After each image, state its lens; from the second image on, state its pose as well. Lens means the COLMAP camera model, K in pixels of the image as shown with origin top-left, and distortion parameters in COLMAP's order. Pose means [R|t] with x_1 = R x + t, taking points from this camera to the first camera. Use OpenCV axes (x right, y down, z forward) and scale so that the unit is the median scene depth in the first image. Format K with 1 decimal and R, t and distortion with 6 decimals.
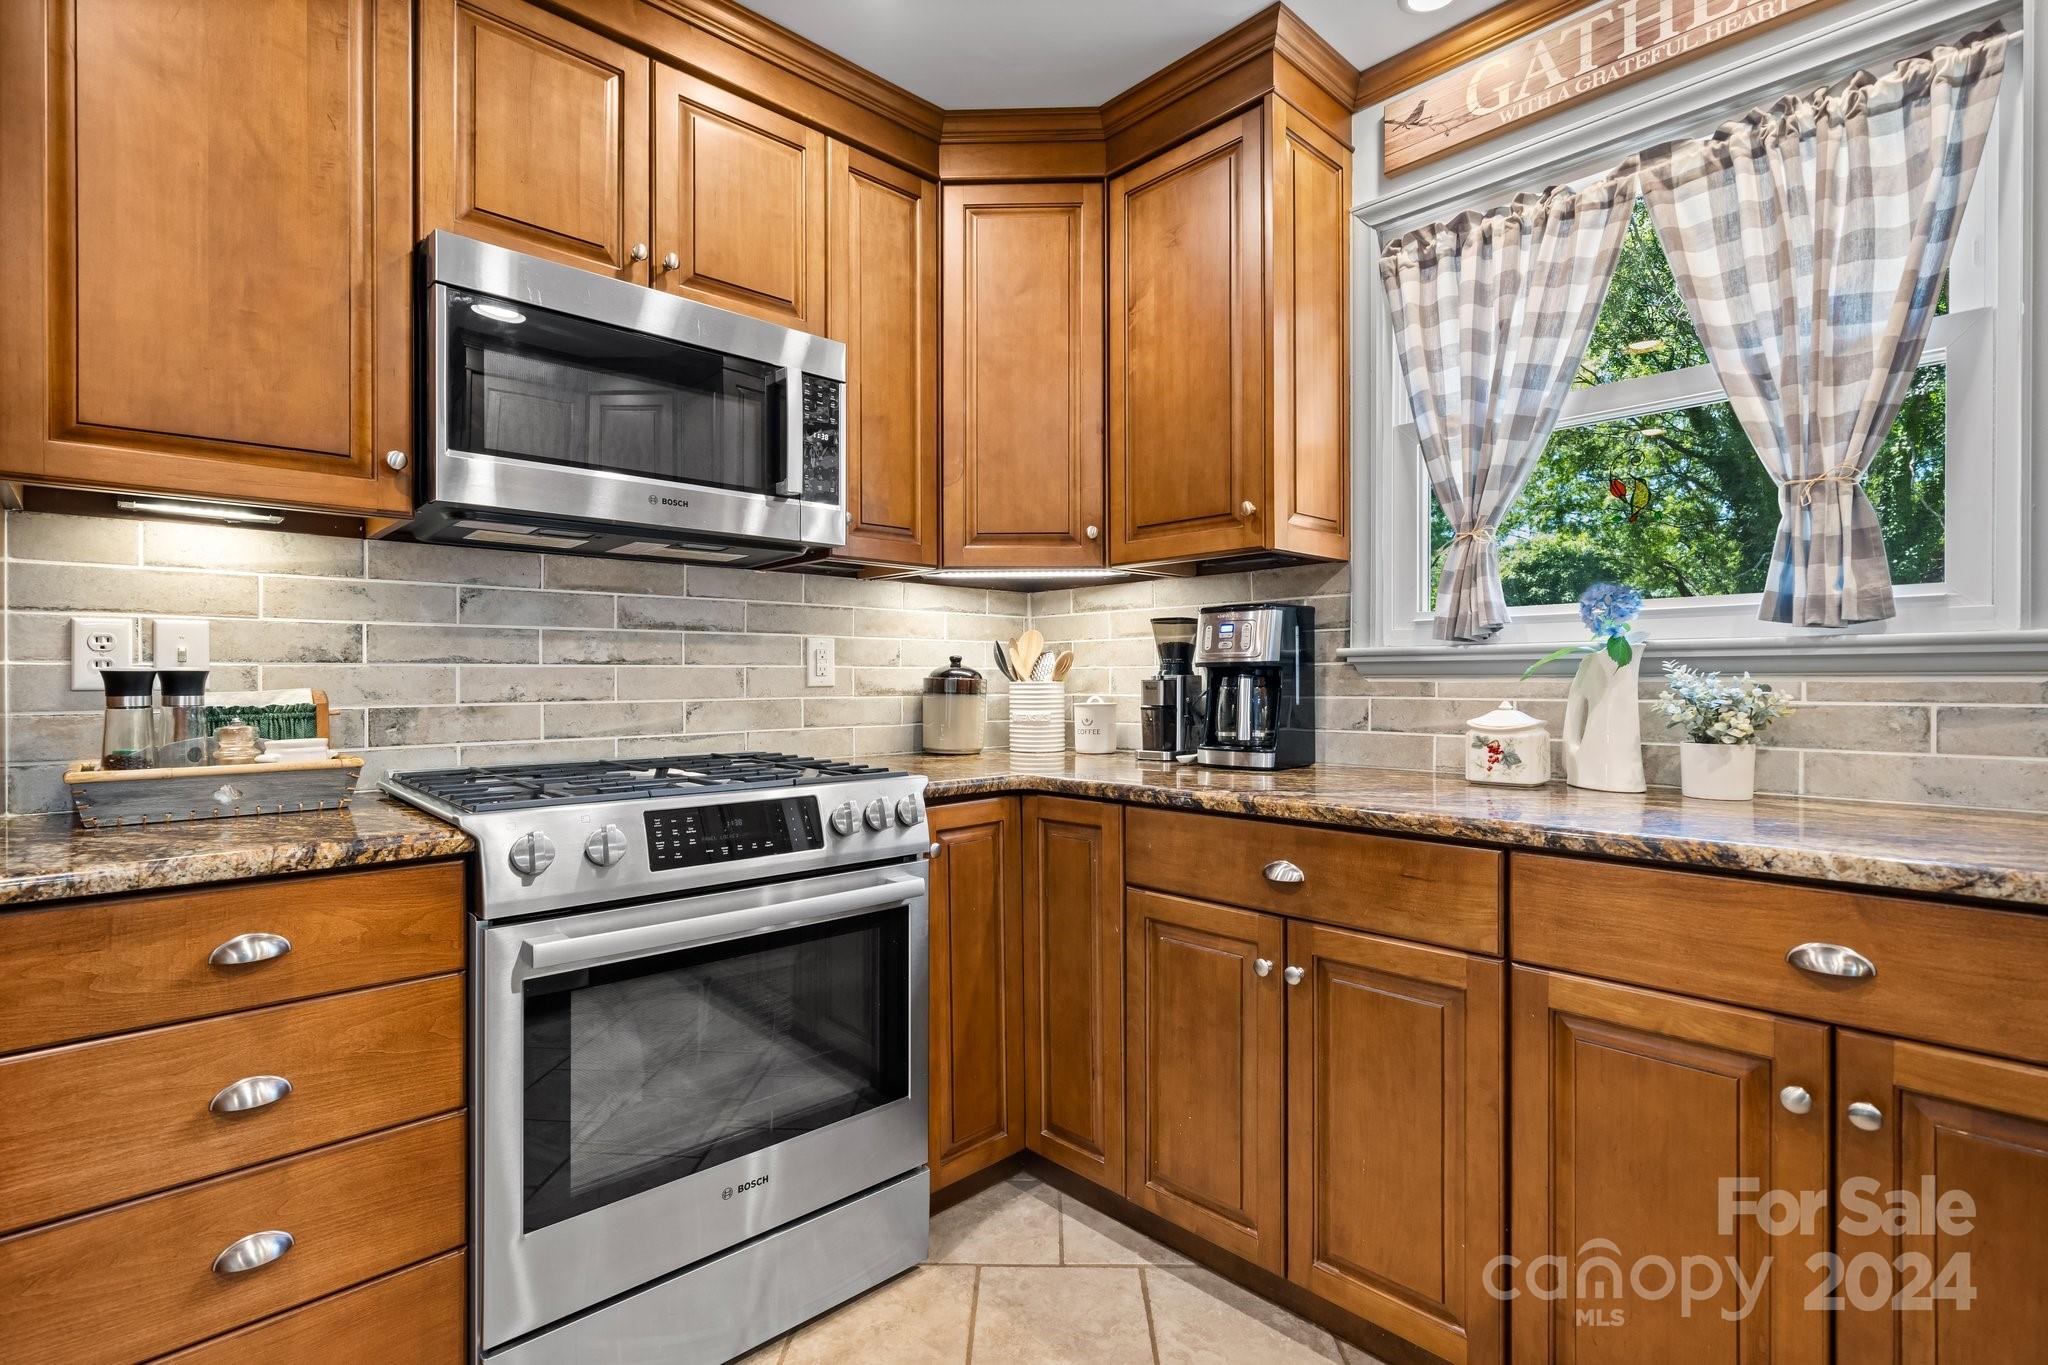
lens RADIAL K [[979.0, 0, 1046.2], [0, 979.0, 674.5], [0, 0, 1]] dist [-0.002794, 0.001543]
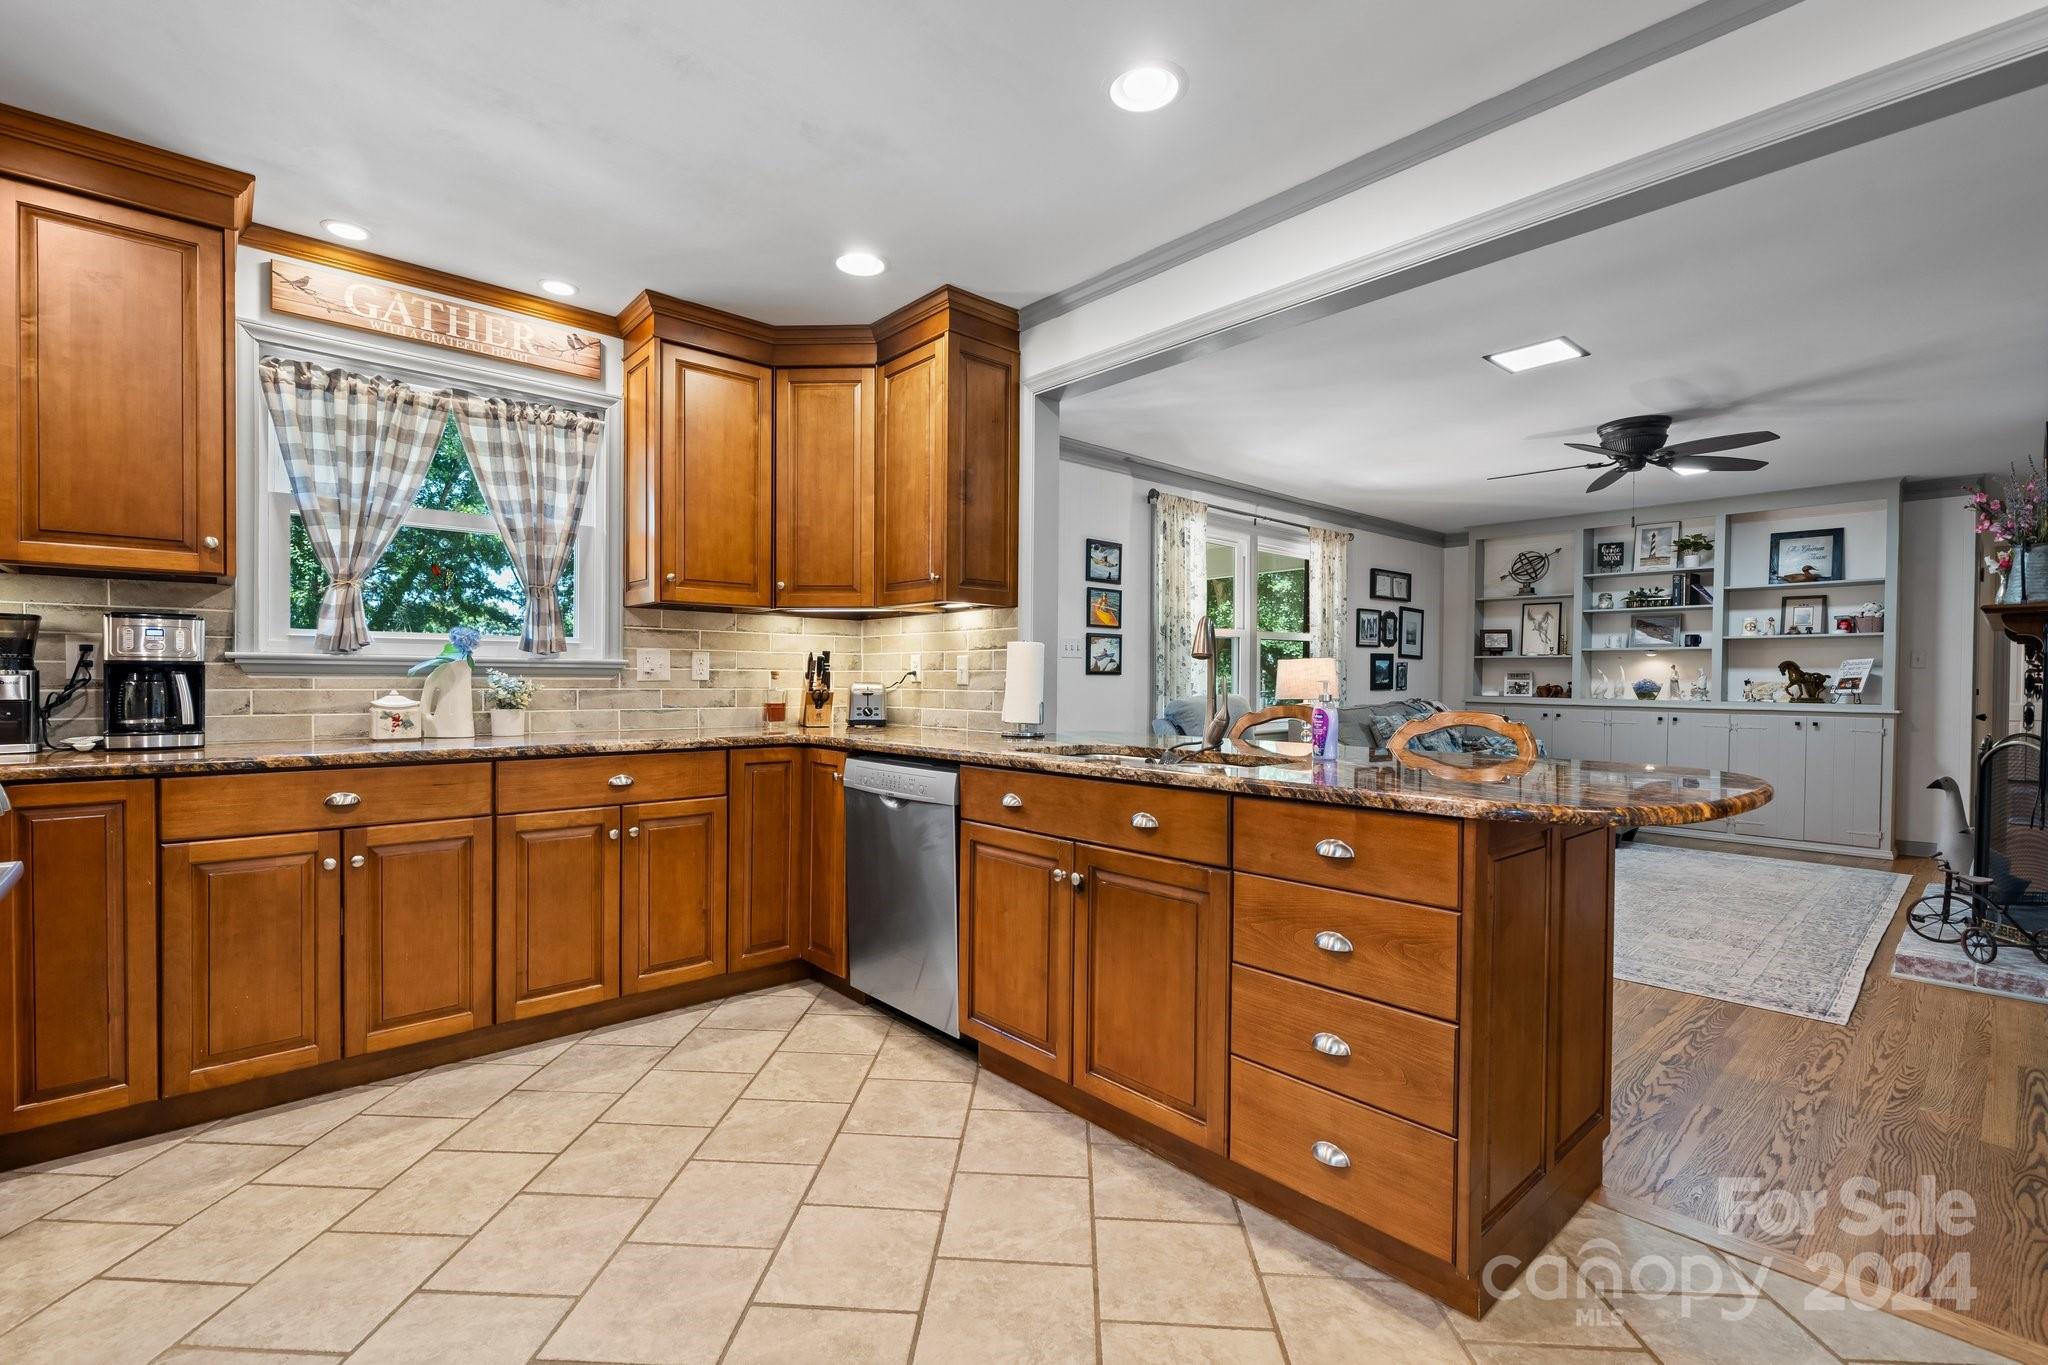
lens RADIAL K [[921.4, 0, 988.6], [0, 921.4, 693.6], [0, 0, 1]] dist [-0.013038, 0.001816]
pose [[0.041957, -0.010793, 0.999061, -1.054494], [-0.010655, 0.999880, 0.011249, 0.005404], [-0.999063, -0.011117, 0.041837, -0.078405]]
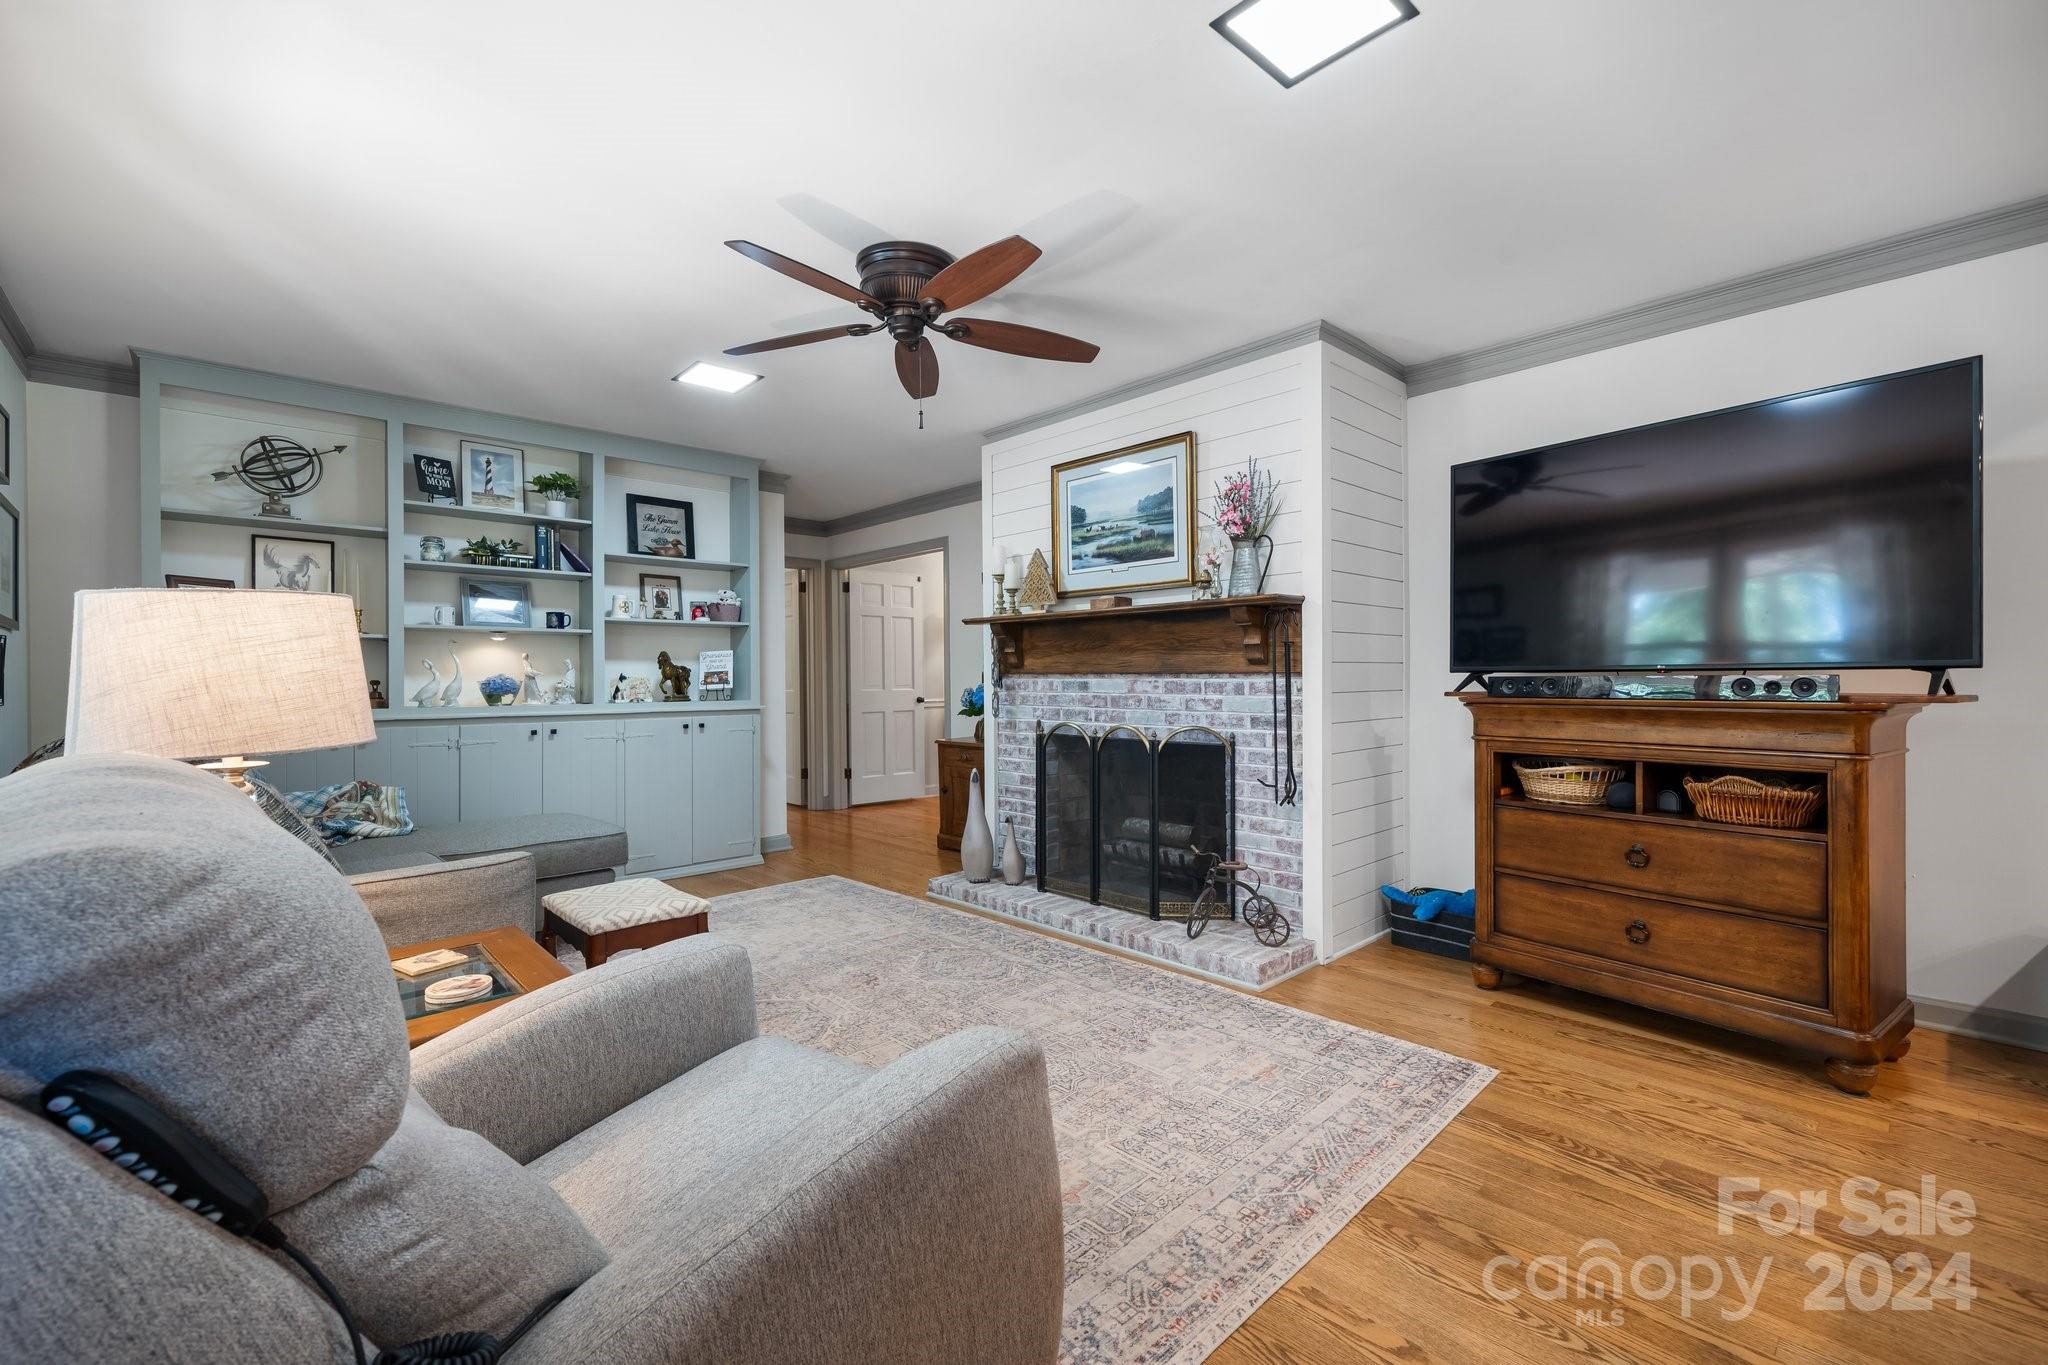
lens RADIAL K [[854.8, 0, 1034.2], [0, 854.8, 699.4], [0, 0, 1]] dist [-0.008486, 0.000079]
pose [[-0.999913, 0.011953, -0.005591, 1.309512], [0.011838, 0.999726, 0.020212, -0.002225], [0.005831, 0.020144, -0.999780, -0.260700]]
